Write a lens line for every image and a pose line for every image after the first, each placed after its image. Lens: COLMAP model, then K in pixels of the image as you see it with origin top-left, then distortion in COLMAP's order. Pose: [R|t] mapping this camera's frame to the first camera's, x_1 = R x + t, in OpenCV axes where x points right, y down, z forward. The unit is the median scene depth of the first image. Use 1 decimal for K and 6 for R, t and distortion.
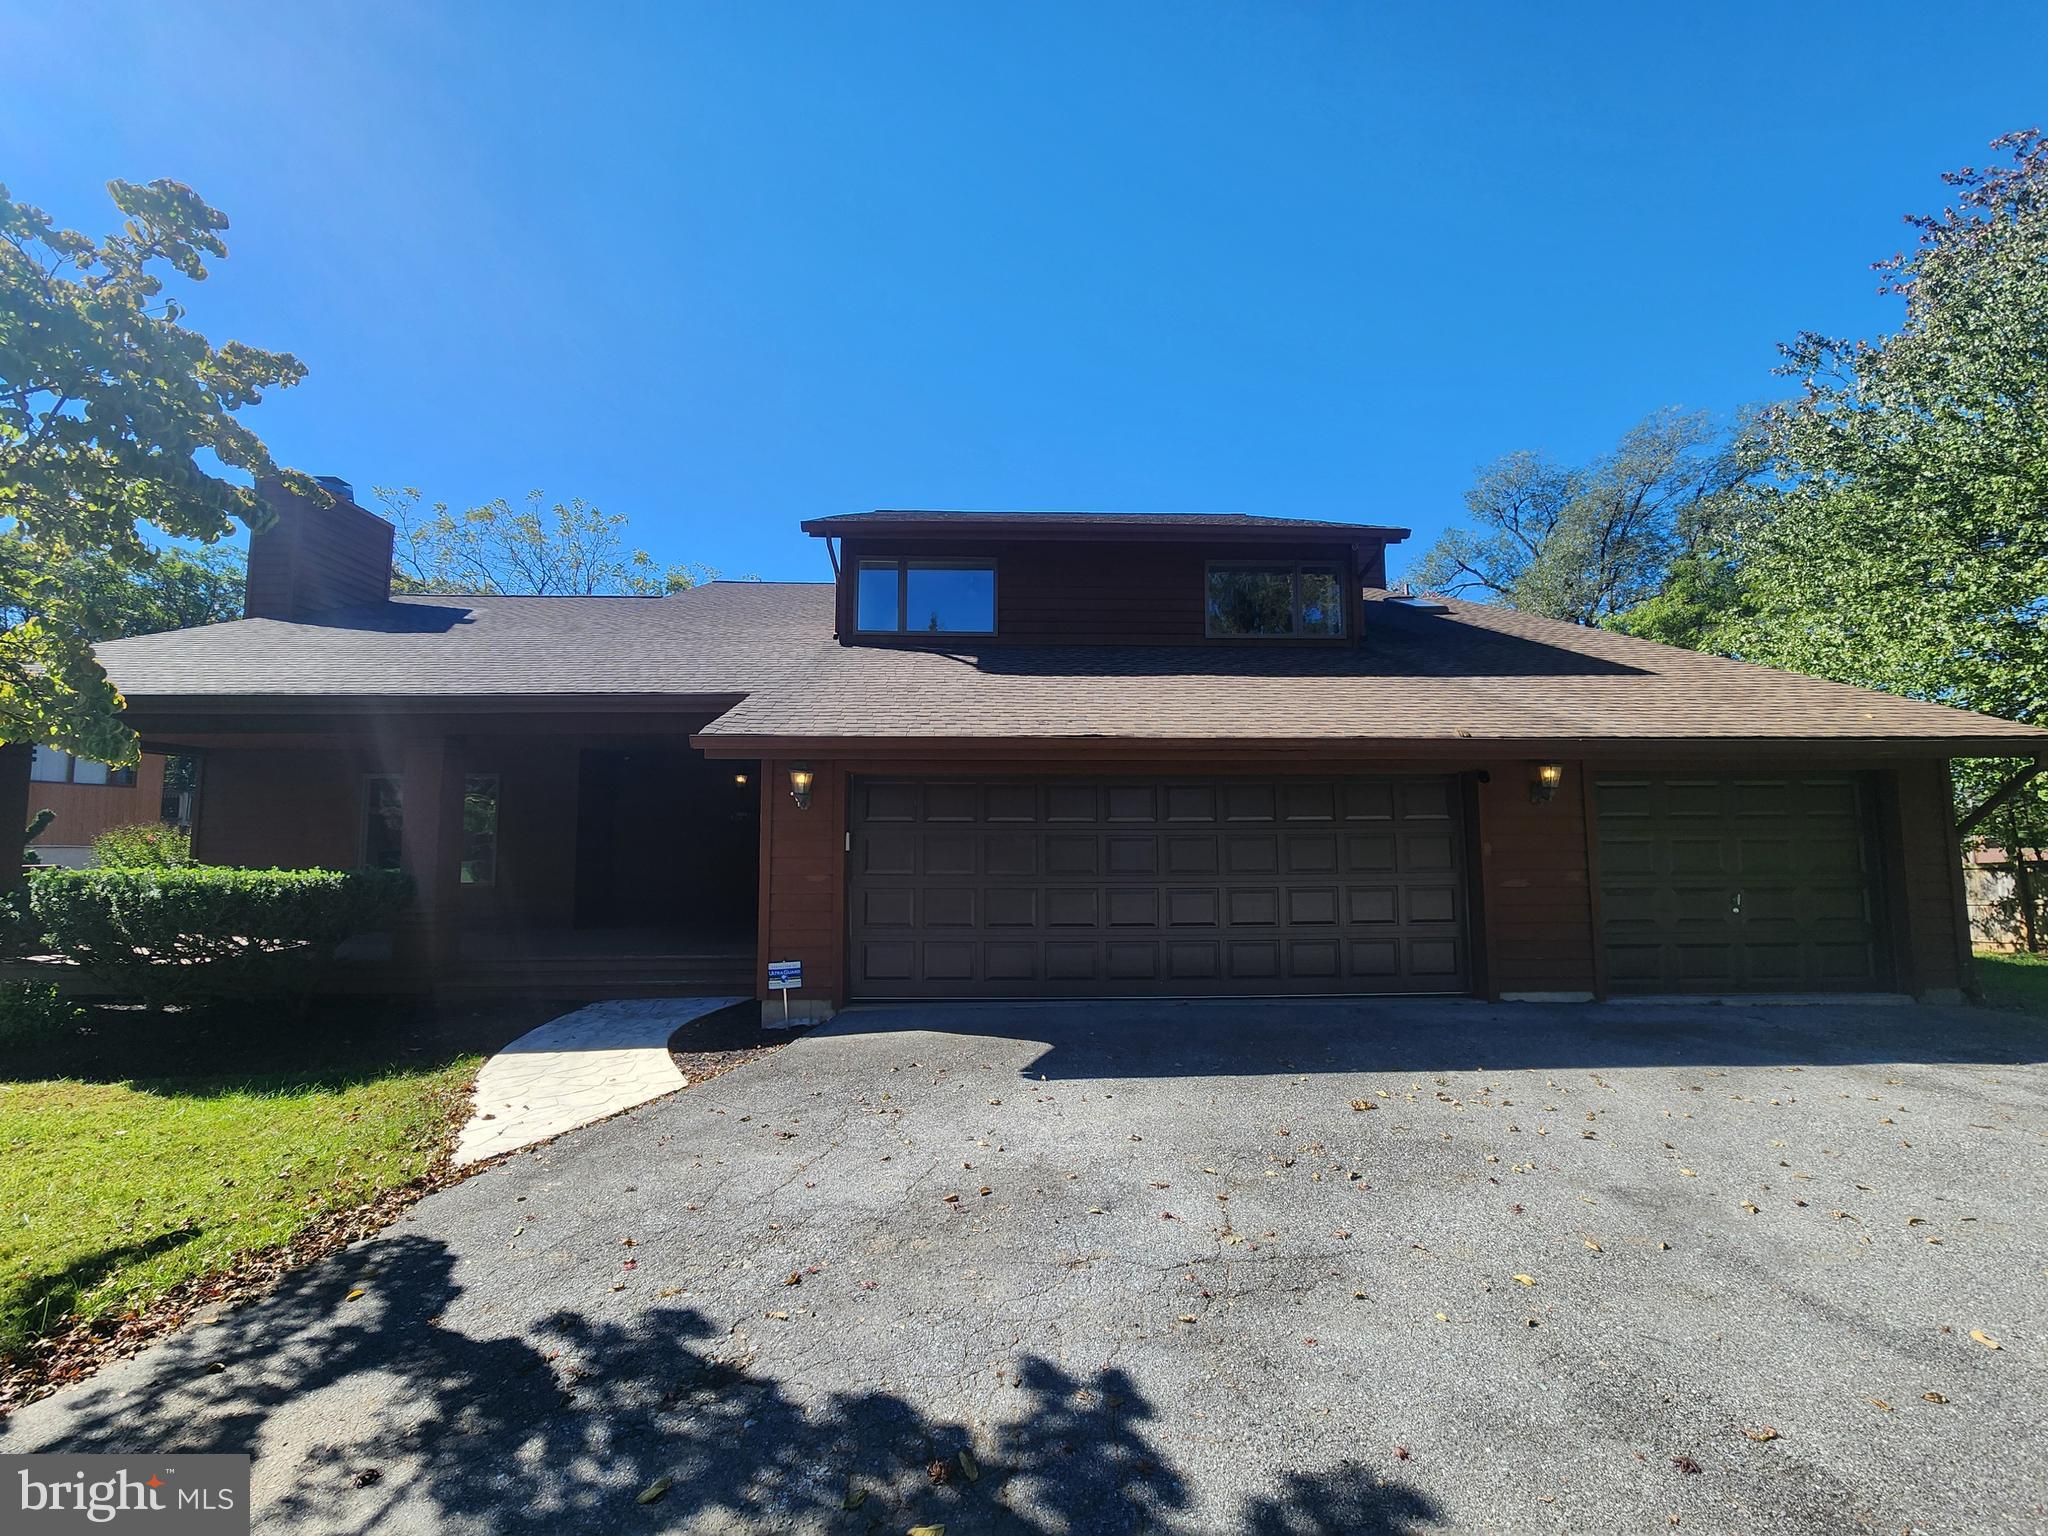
lens RADIAL K [[837.8, 0, 1029.6], [0, 837.8, 756.0], [0, 0, 1]] dist [-0.003539, 0.003386]
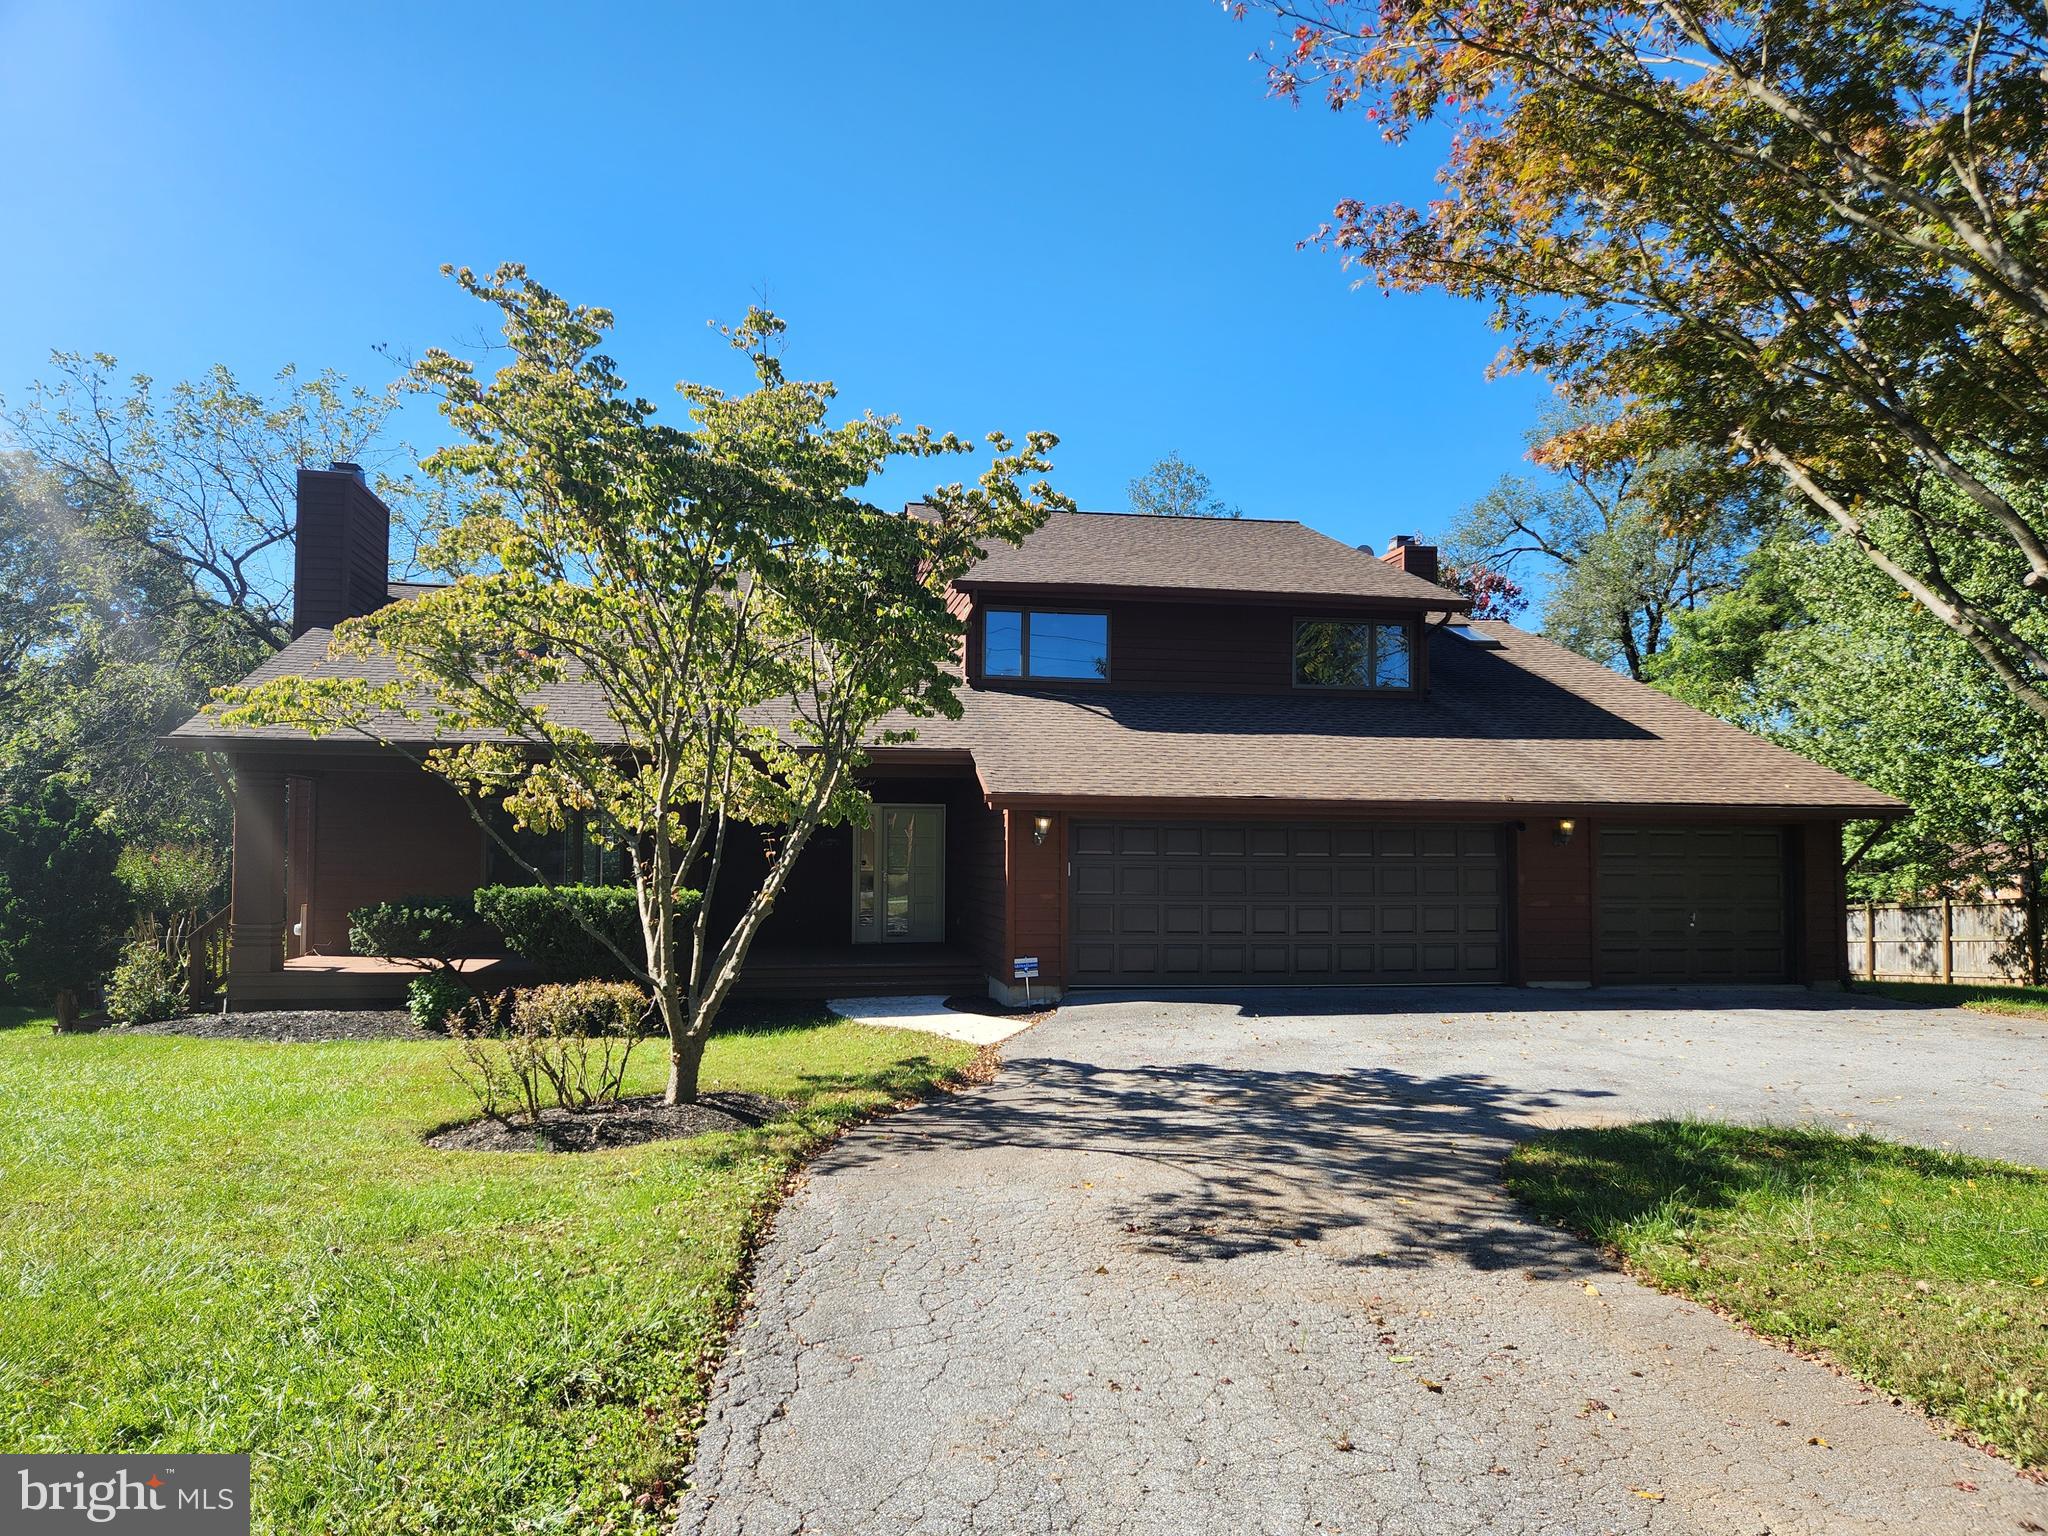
lens RADIAL K [[1371.4, 0, 1021.1], [0, 1371.4, 775.0], [0, 0, 1]] dist [0.039984, 0.001330]
pose [[0.990540, 0.017896, 0.136051, -0.574751], [-0.023196, 0.999029, 0.037469, -0.124526], [-0.135249, -0.040271, 0.989993, -1.115101]]
